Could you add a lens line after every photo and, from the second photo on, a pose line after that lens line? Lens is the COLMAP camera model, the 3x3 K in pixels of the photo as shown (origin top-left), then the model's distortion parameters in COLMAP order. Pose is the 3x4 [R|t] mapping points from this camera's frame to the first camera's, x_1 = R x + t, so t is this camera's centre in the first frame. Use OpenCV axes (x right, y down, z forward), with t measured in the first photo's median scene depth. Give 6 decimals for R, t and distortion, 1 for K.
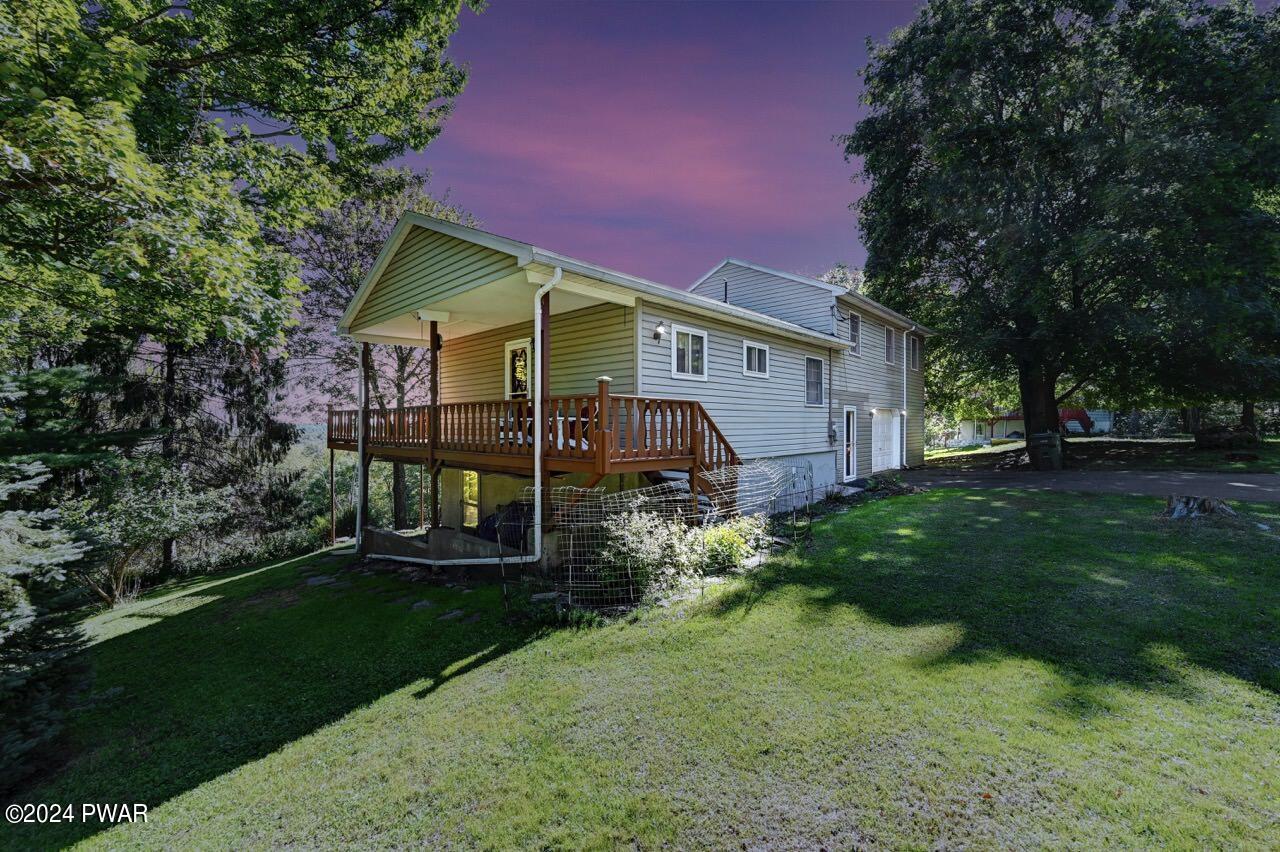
lens RADIAL K [[515.9, 0, 631.9], [0, 515.9, 428.3], [0, 0, 1]] dist [0.000809, 0.001170]
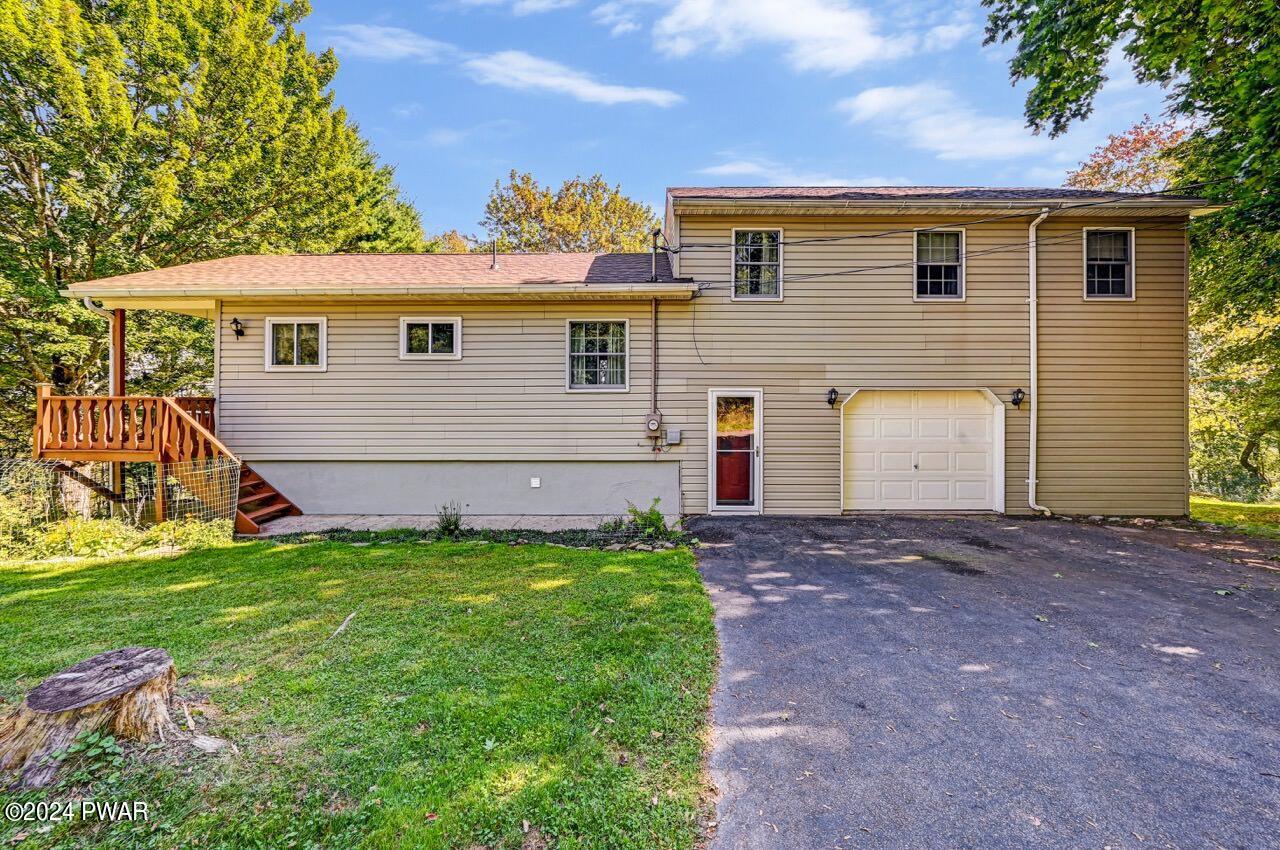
lens RADIAL K [[515.9, 0, 668.8], [0, 515.9, 398.0], [0, 0, 1]] dist [0.000809, 0.001170]
pose [[0.676111, 0.002513, -0.736796, 1.106154], [-0.008006, 0.999960, -0.003937, -0.039734], [0.736757, 0.008561, 0.676104, 0.741353]]
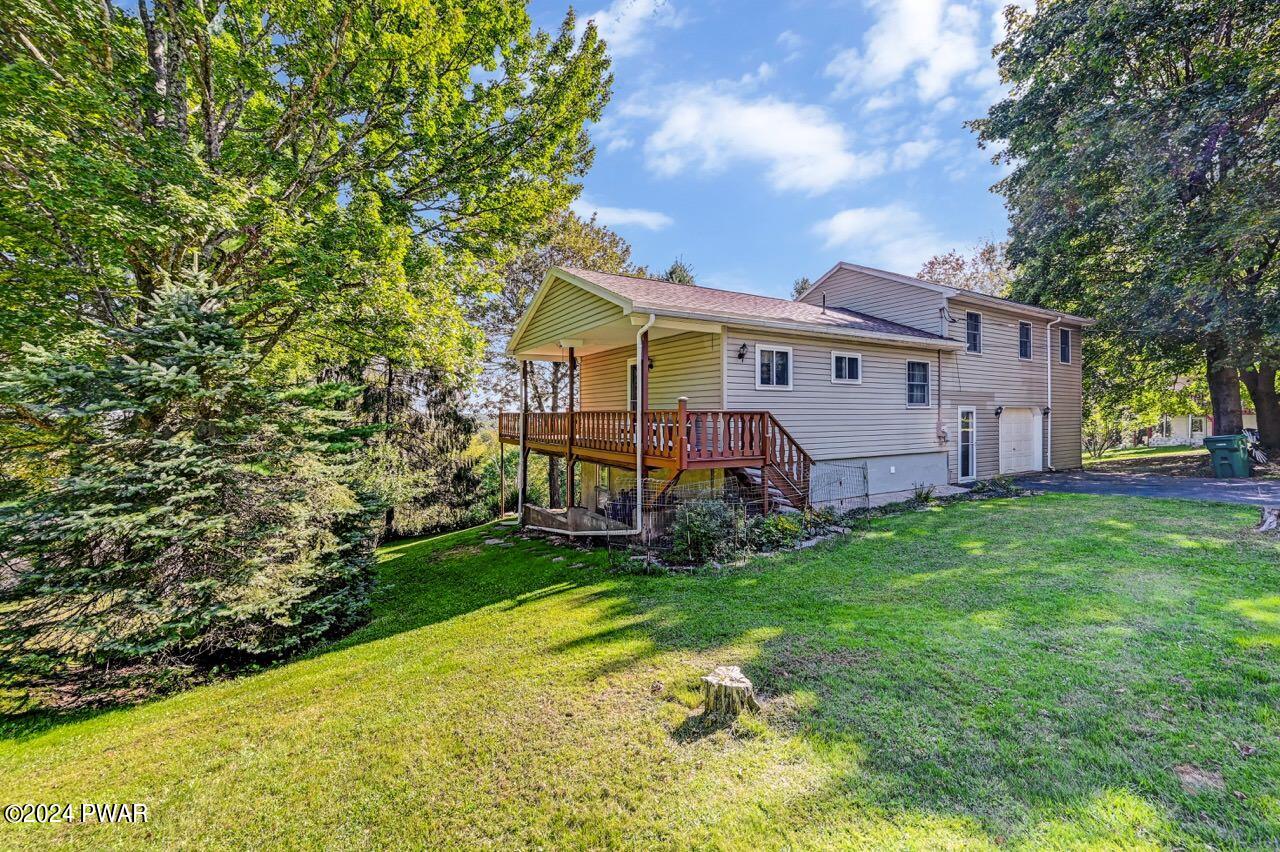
lens RADIAL K [[515.9, 0, 629.5], [0, 515.9, 416.3], [0, 0, 1]] dist [0.000809, 0.001170]
pose [[0.959497, -0.000615, -0.281719, 0.109109], [-0.000876, 0.999986, -0.005168, -0.024568], [0.281718, 0.005205, 0.959483, -0.183072]]
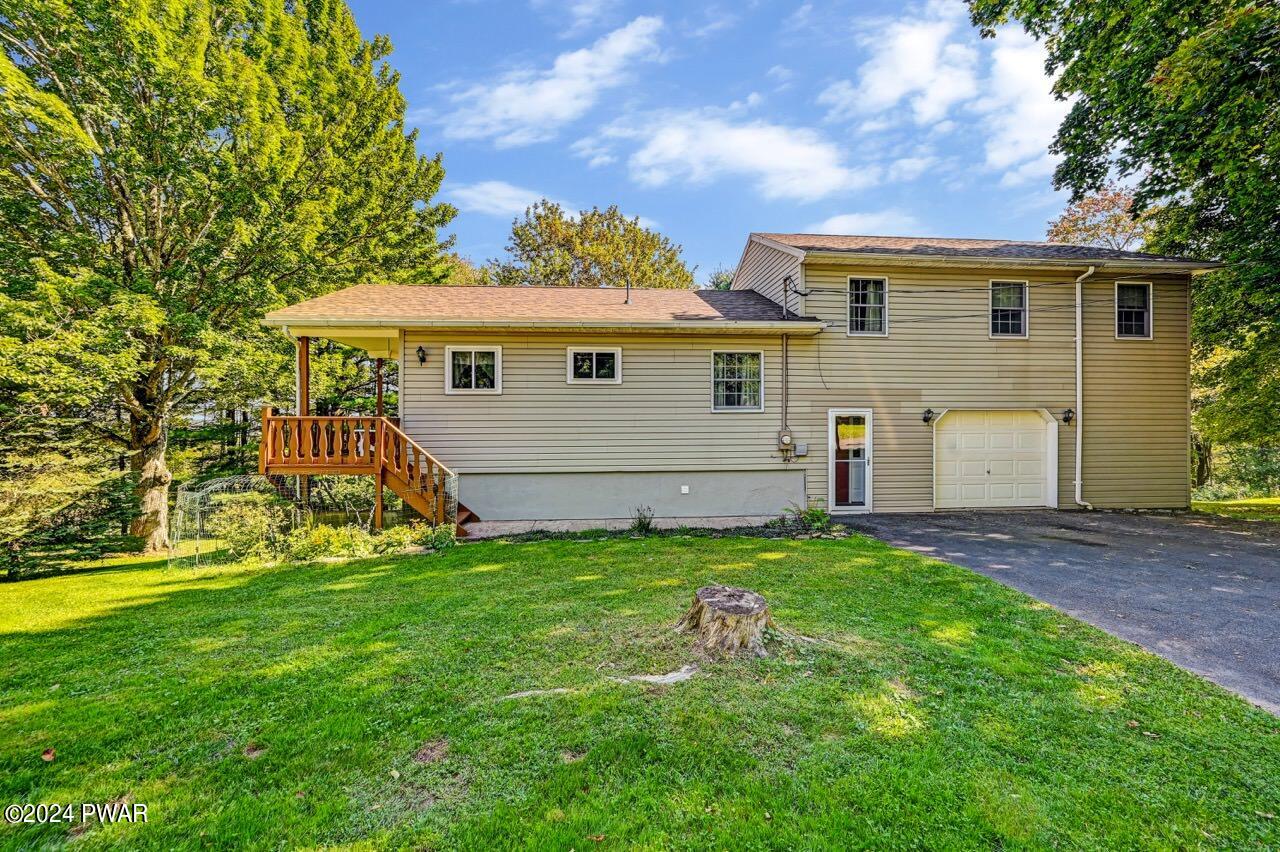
lens RADIAL K [[515.9, 0, 637.1], [0, 515.9, 418.8], [0, 0, 1]] dist [0.000809, 0.001170]
pose [[0.740917, 0.002781, -0.671591, 0.936404], [-0.005235, 0.999985, -0.001636, -0.036467], [0.671576, 0.004728, 0.740920, 0.370922]]
